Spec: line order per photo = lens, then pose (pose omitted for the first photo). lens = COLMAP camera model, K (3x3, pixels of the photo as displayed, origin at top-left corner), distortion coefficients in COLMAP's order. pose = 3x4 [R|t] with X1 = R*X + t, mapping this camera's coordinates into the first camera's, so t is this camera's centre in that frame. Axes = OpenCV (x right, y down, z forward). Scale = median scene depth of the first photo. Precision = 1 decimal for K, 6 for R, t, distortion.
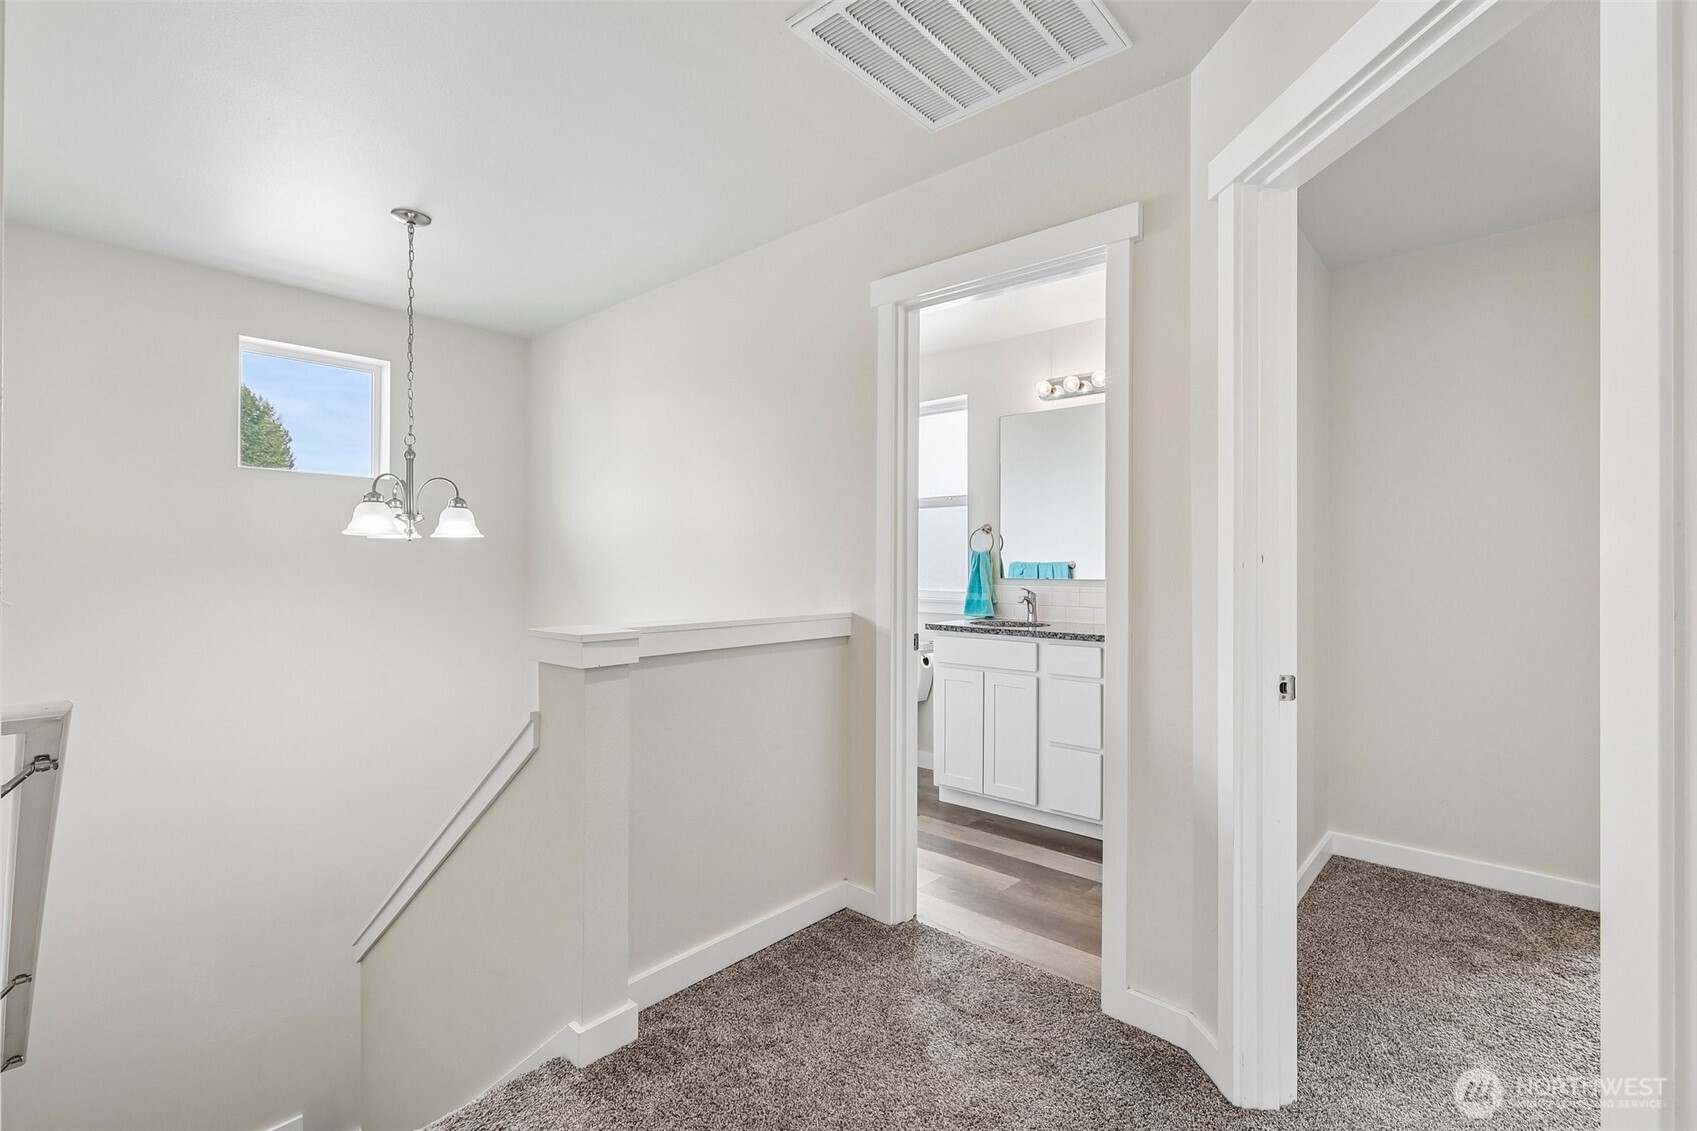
lens RADIAL K [[758.4, 0, 858.1], [0, 758.4, 572.7], [0, 0, 1]] dist [0.000892, 0.000499]
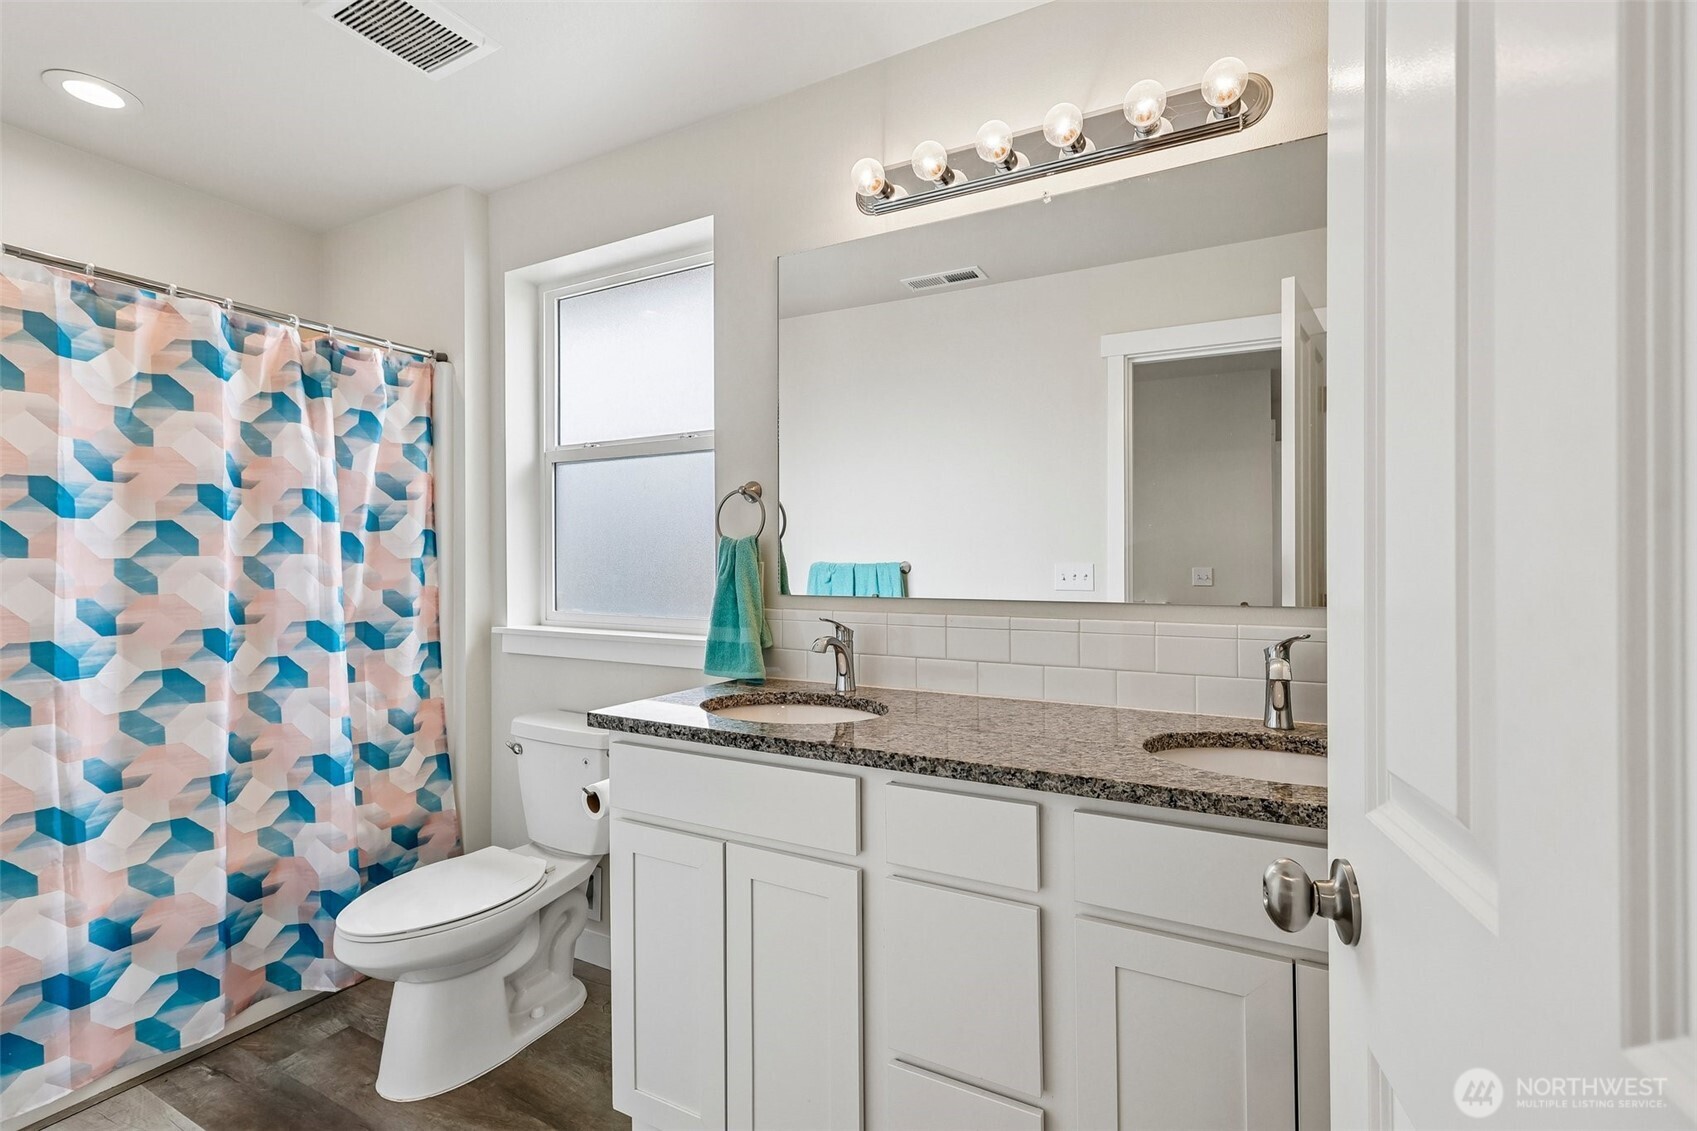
lens RADIAL K [[758.4, 0, 858.1], [0, 758.4, 572.7], [0, 0, 1]] dist [0.000892, 0.000499]
pose [[0.970098, -0.001716, 0.242708, 0.120930], [0.002611, 0.999991, -0.003366, -0.005067], [-0.242700, 0.003899, 0.970093, 0.531925]]
